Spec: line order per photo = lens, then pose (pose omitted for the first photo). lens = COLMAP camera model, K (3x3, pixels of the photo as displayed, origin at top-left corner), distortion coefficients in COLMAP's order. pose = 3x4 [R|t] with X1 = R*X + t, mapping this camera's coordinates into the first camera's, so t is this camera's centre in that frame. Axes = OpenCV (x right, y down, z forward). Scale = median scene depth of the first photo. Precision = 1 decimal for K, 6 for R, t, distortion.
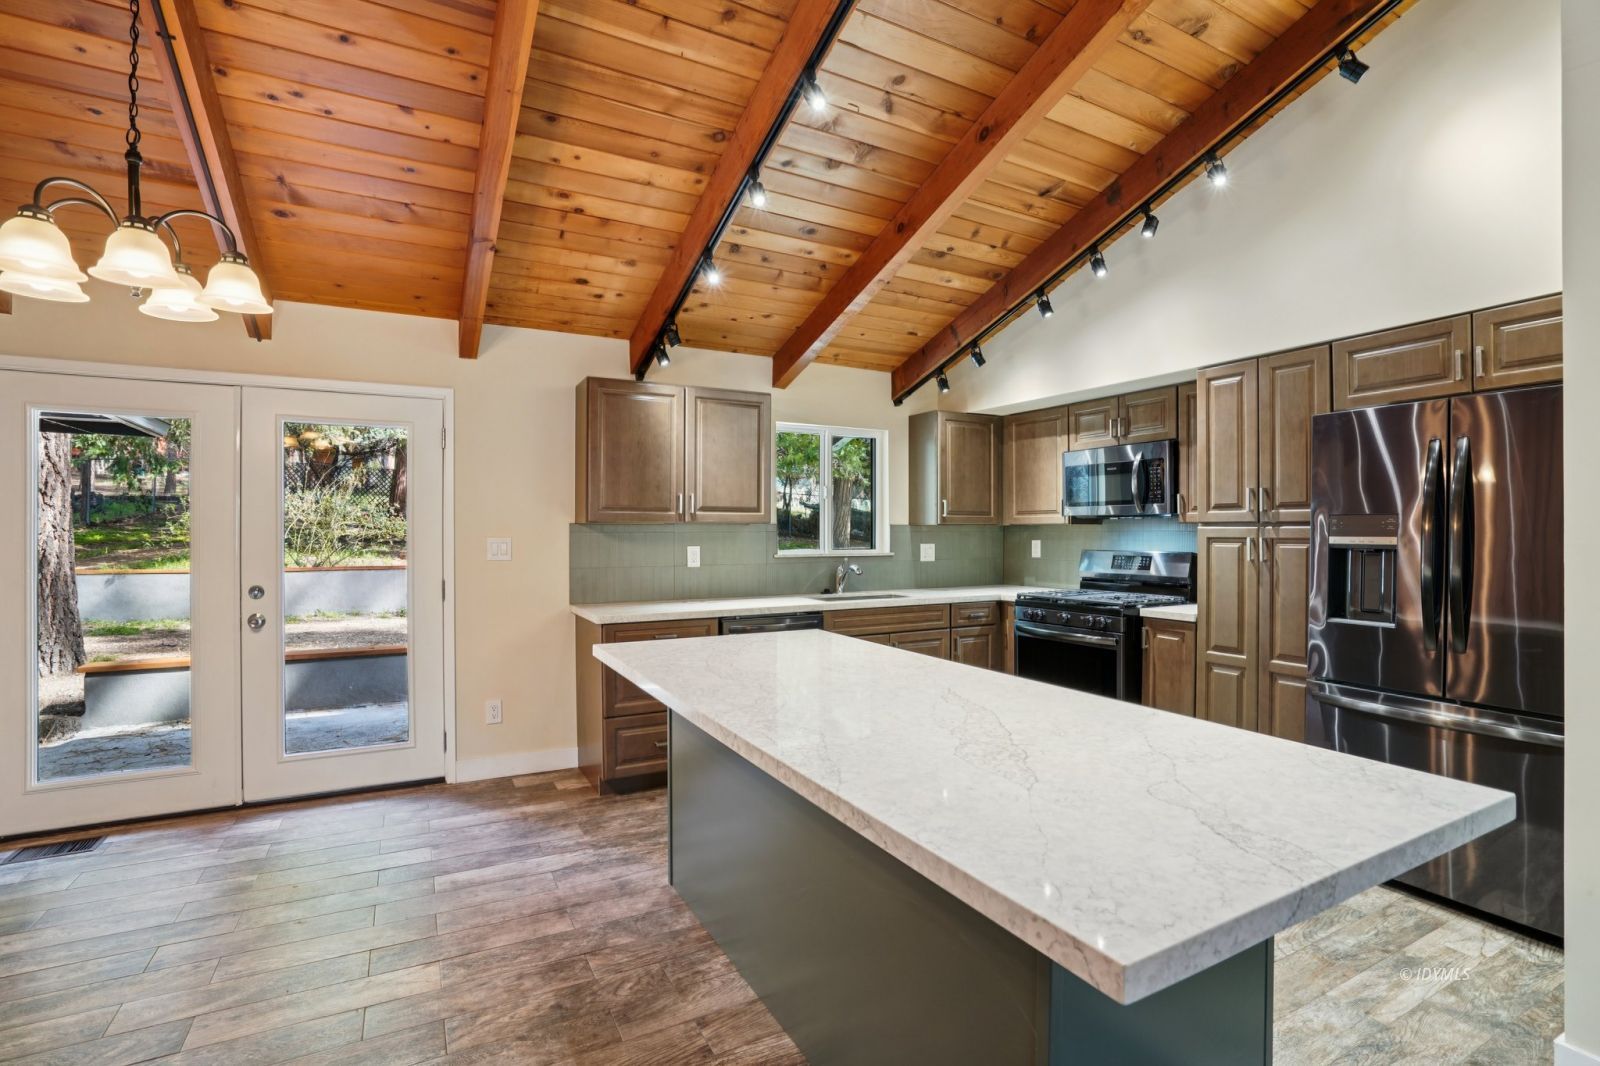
lens RADIAL K [[763.9, 0, 803.6], [0, 763.9, 540.2], [0, 0, 1]] dist [-0.000520, 0.002151]
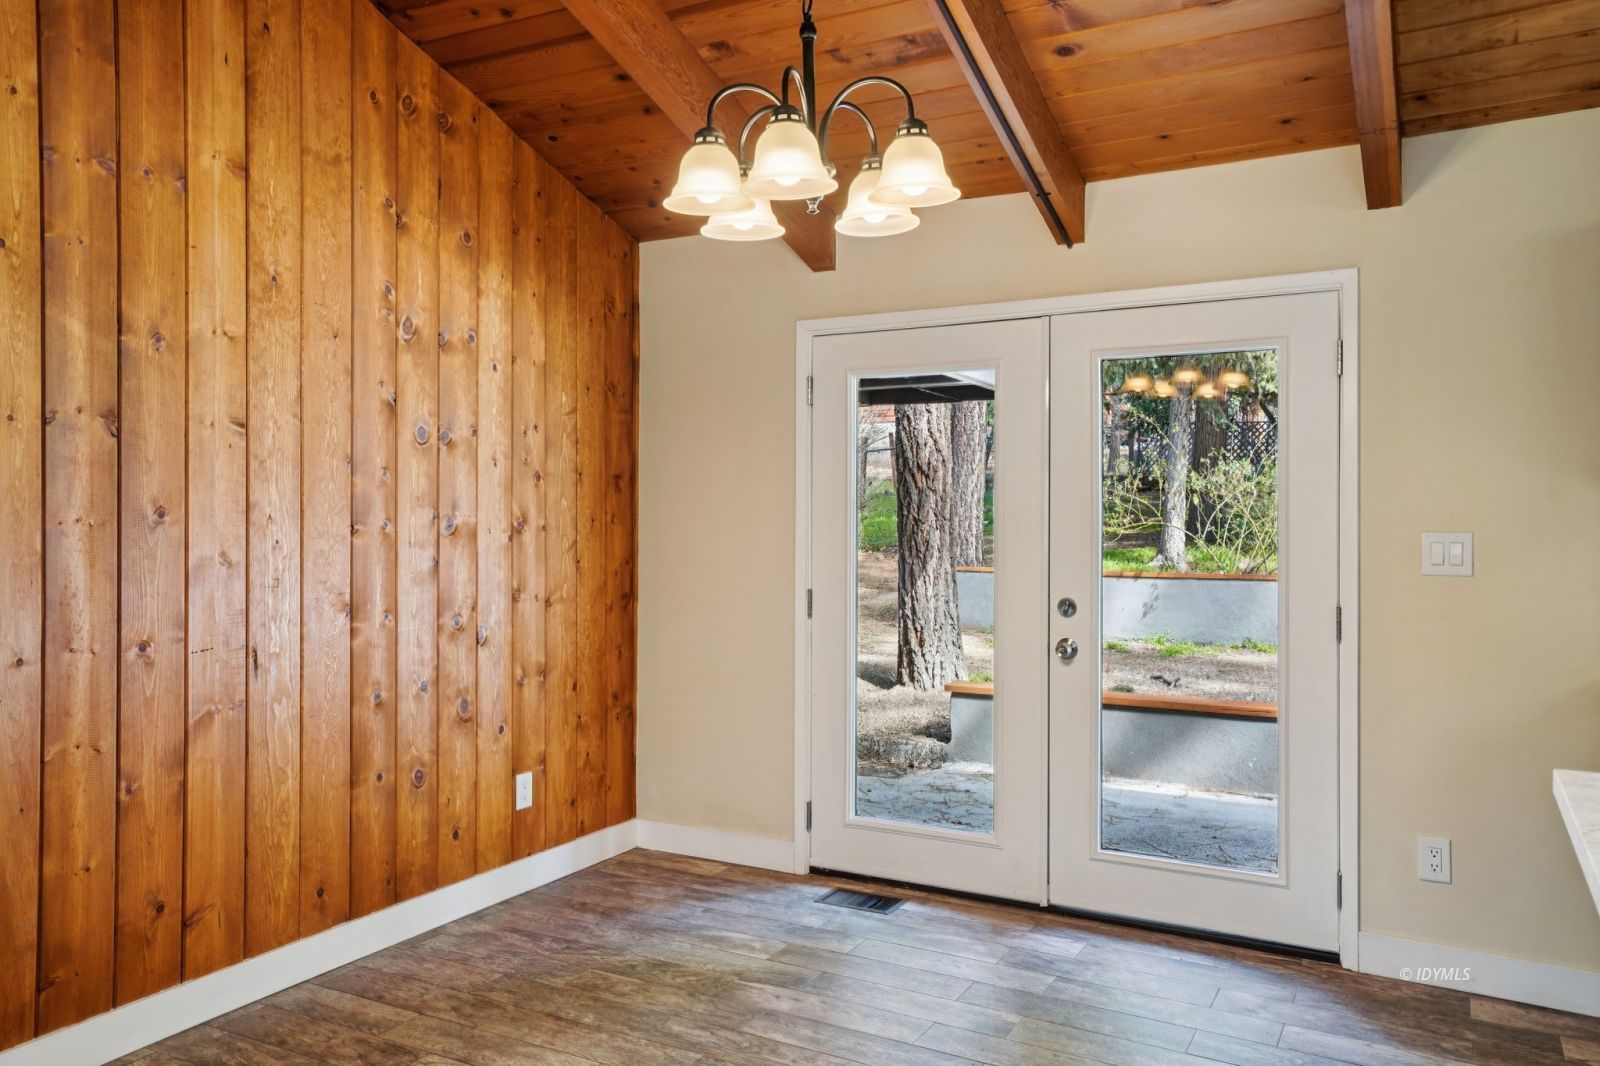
lens RADIAL K [[1200.3, 0, 793.9], [0, 1200.3, 527.2], [0, 0, 1]] dist [0.016986, 0.024031]
pose [[0.537947, 0.006356, -0.842955, 0.075672], [-0.011980, 0.999928, -0.000106, -0.002420], [0.842894, 0.010156, 0.537984, 0.193159]]
